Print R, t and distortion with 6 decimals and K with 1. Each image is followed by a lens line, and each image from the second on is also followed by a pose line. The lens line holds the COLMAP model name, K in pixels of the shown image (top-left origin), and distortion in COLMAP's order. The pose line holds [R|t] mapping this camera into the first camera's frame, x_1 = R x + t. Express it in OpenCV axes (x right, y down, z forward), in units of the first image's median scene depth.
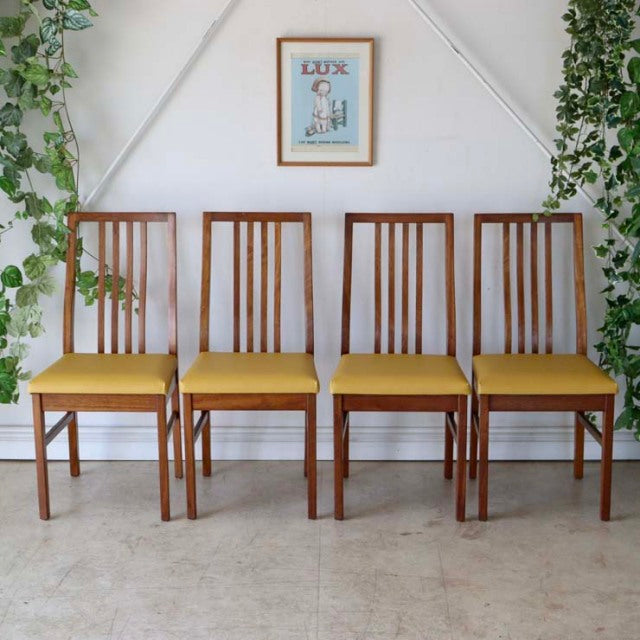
lens RADIAL K [[1606.4, 0, 323.3], [0, 1606.4, 334.0], [0, 0, 1]] dist [0.106700, 0.000000]
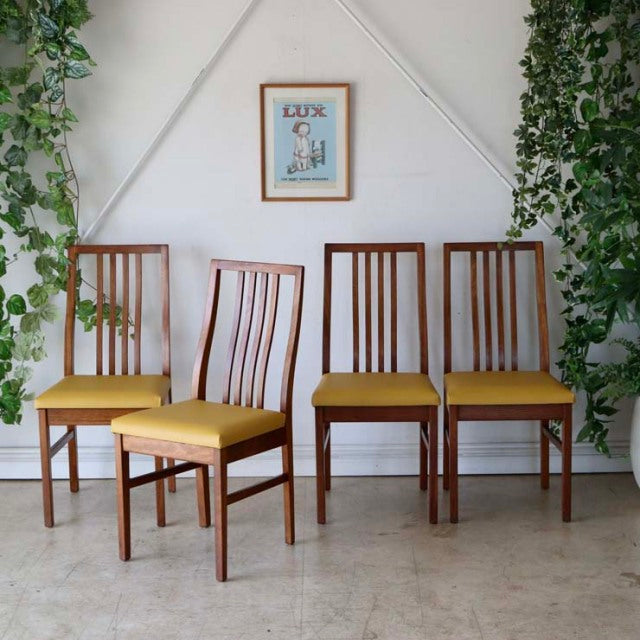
lens RADIAL K [[1758.8, 0, 319.6], [0, 1758.8, 322.2], [0, 0, 1]] dist [0.133846, 0.000000]
pose [[0.999933, -0.009416, 0.006740, 0.001732], [0.009748, 0.998647, -0.051076, 0.038373], [-0.006250, 0.051138, 0.998672, -0.182042]]
